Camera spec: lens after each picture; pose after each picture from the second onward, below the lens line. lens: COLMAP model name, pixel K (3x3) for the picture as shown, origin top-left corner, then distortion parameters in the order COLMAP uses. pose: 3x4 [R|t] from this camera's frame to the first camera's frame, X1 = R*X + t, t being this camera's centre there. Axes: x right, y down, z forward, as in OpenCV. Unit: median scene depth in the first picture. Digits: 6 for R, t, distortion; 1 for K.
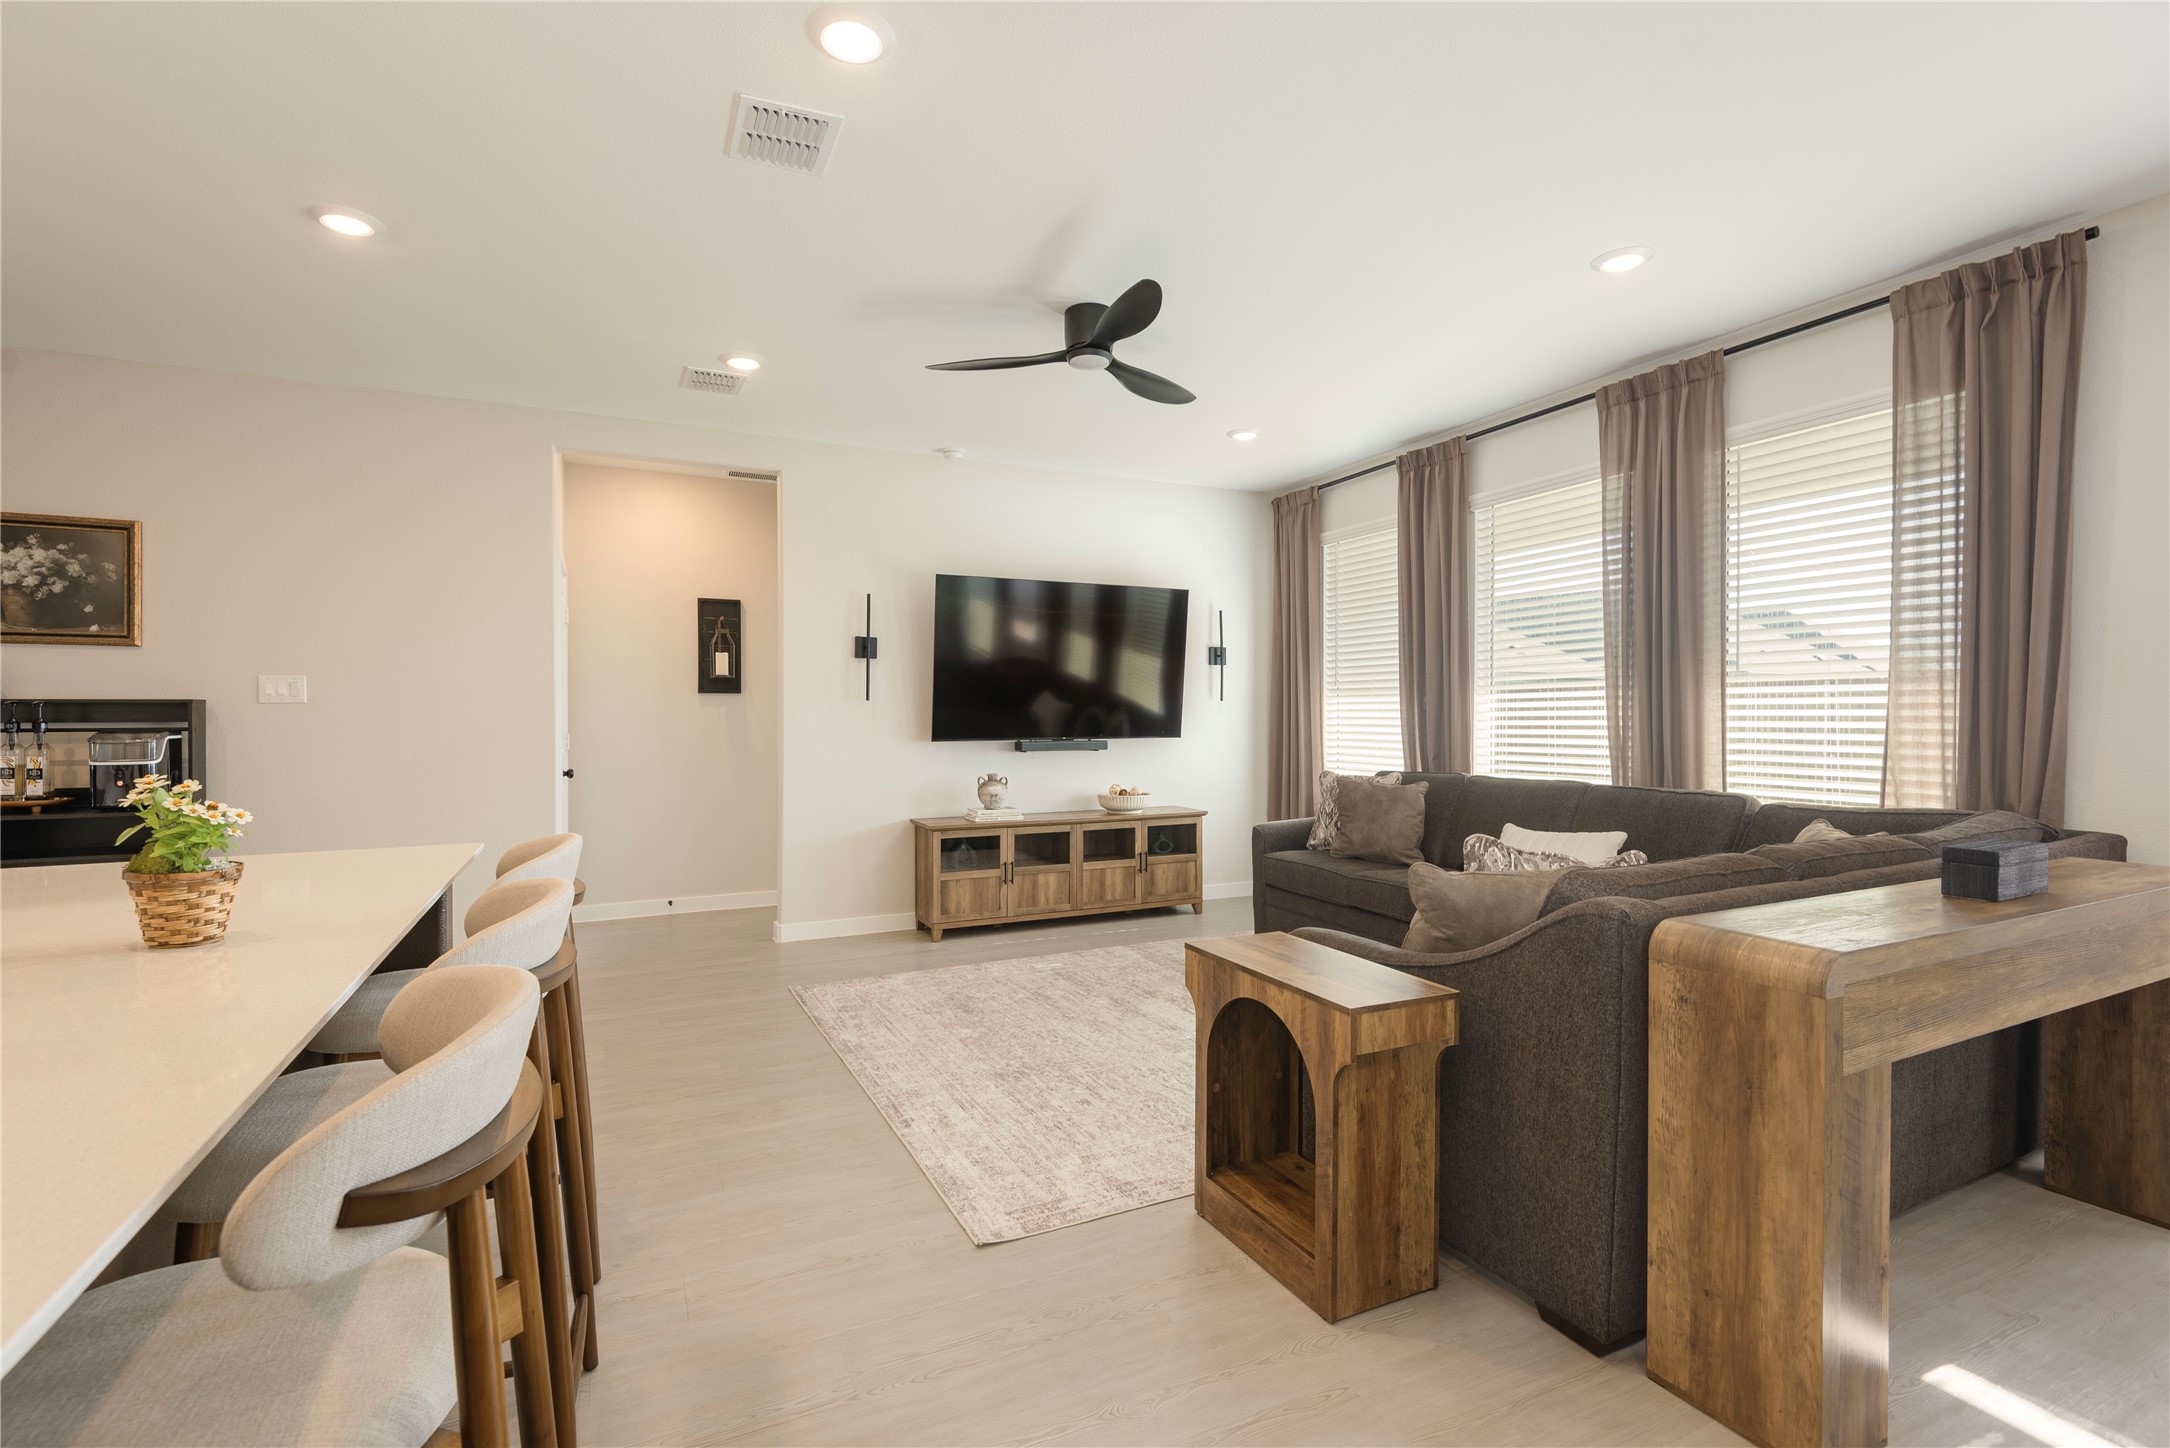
lens RADIAL K [[968.9, 0, 1080.4], [0, 968.9, 721.0], [0, 0, 1]] dist [0.021079, -0.012213]
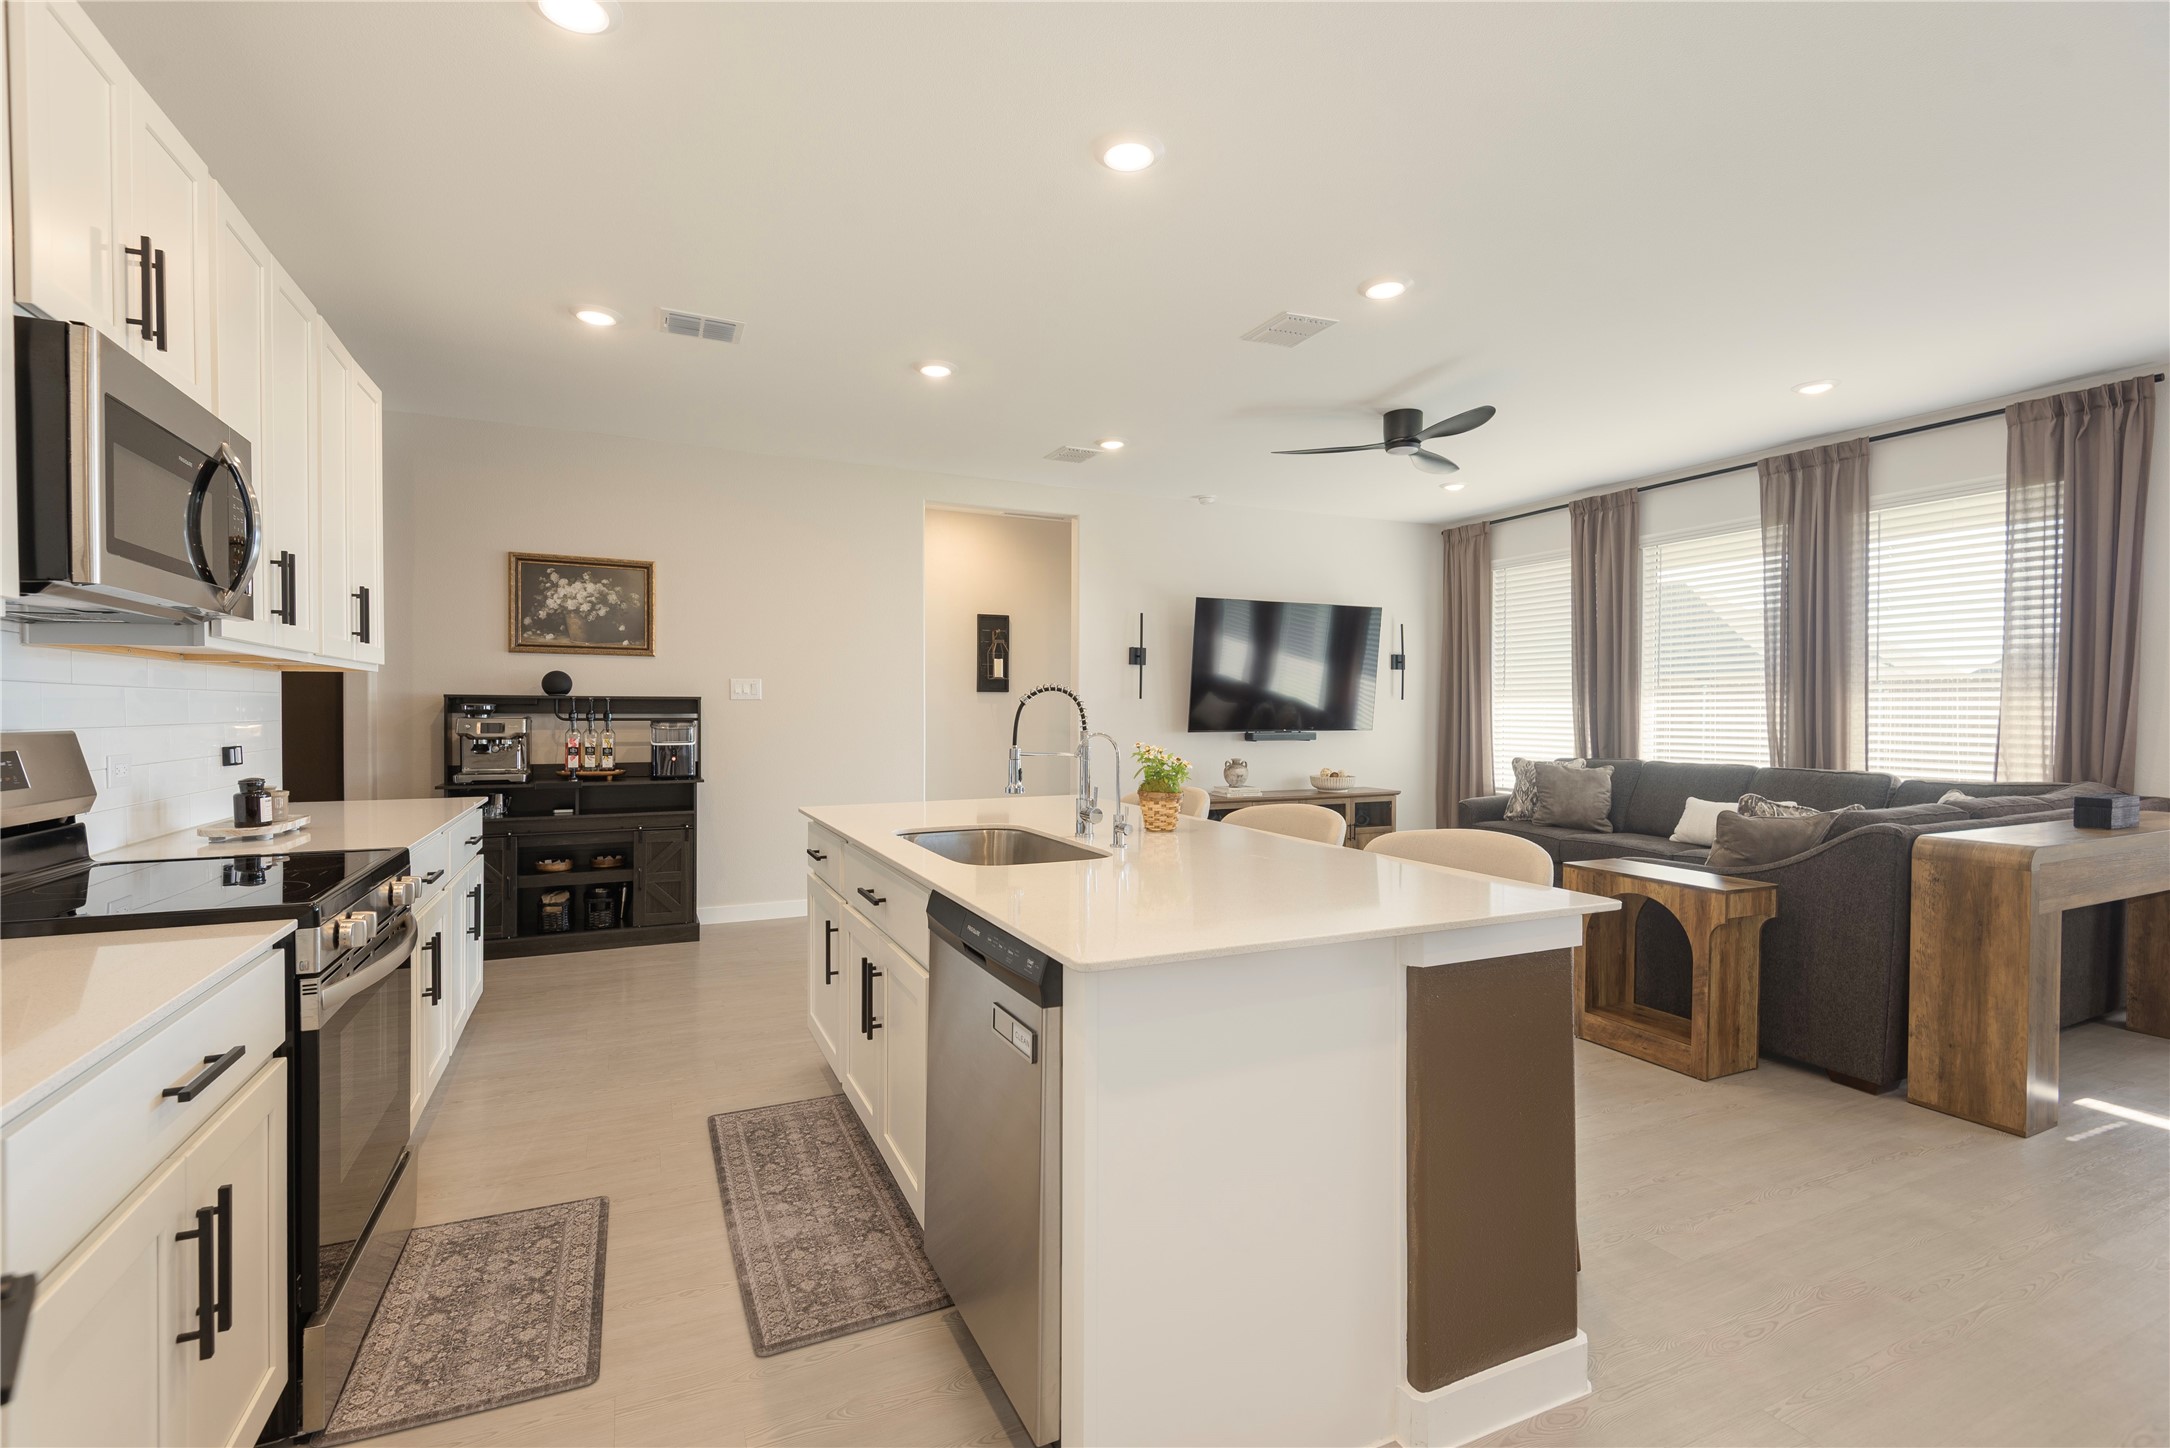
lens RADIAL K [[968.9, 0, 1082.1], [0, 968.9, 717.6], [0, 0, 1]] dist [0.021079, -0.012213]
pose [[0.999944, 0.004819, -0.009449, -0.400976], [-0.004796, 0.999986, 0.002369, 0.000751], [0.009461, -0.002323, 0.999953, -0.339796]]
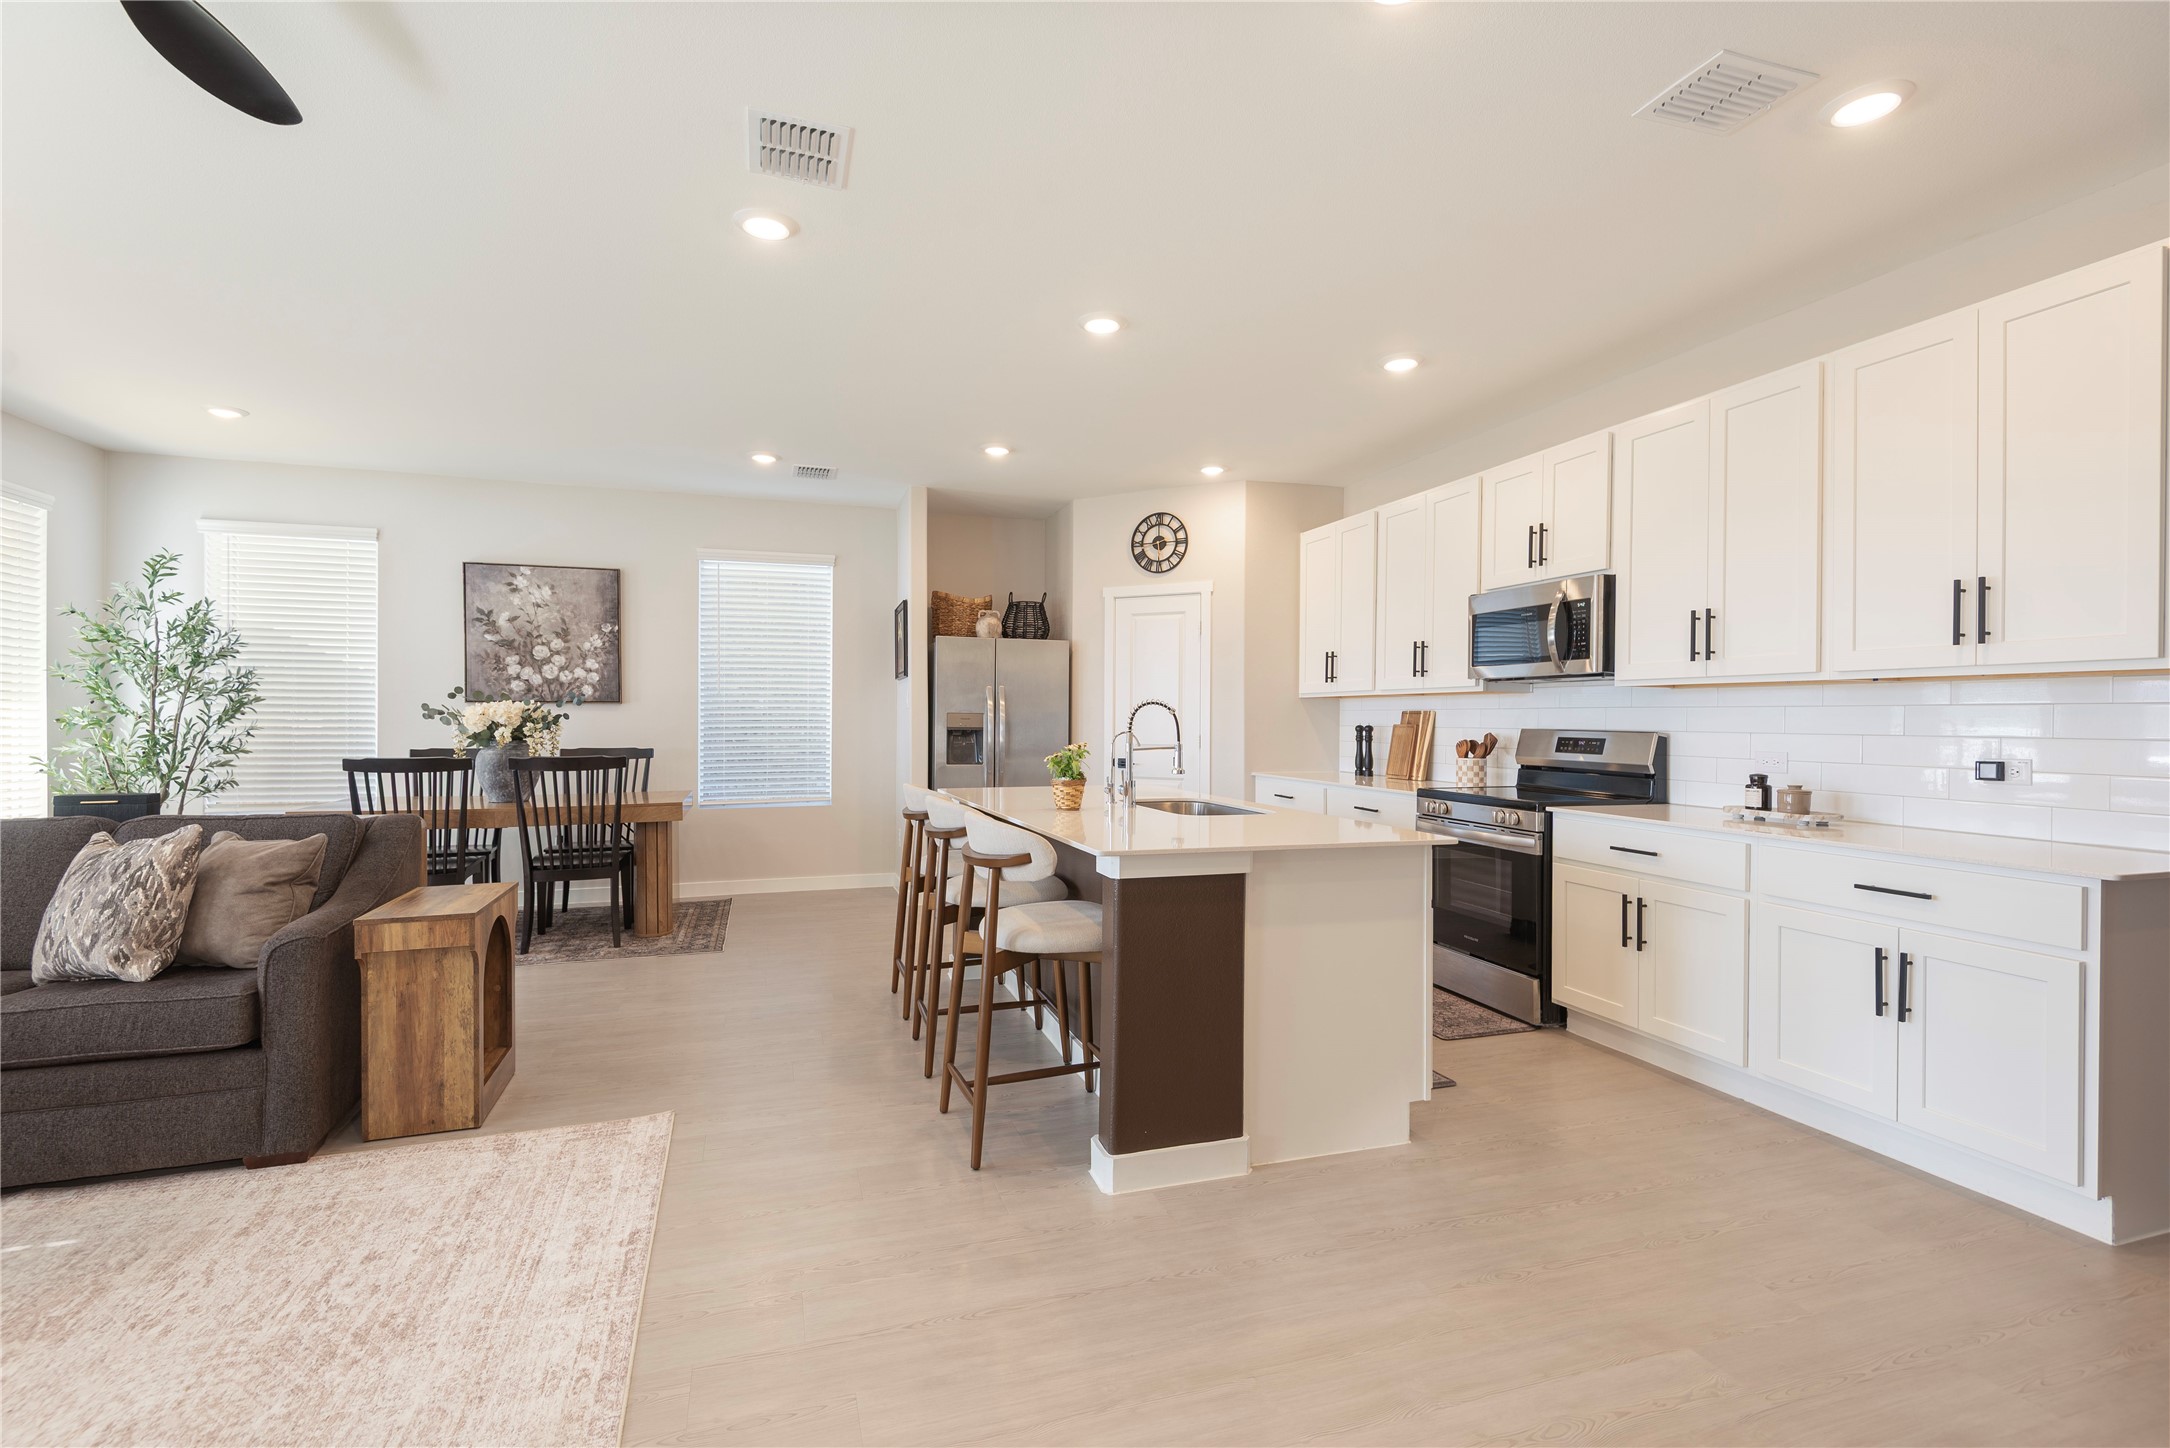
lens RADIAL K [[968.9, 0, 1069.1], [0, 968.9, 721.2], [0, 0, 1]] dist [0.021079, -0.012213]
pose [[-0.990879, -0.003419, 0.134713, -0.473774], [-0.002173, 0.999953, 0.009397, -0.008098], [-0.134739, 0.009018, -0.990840, 1.295713]]
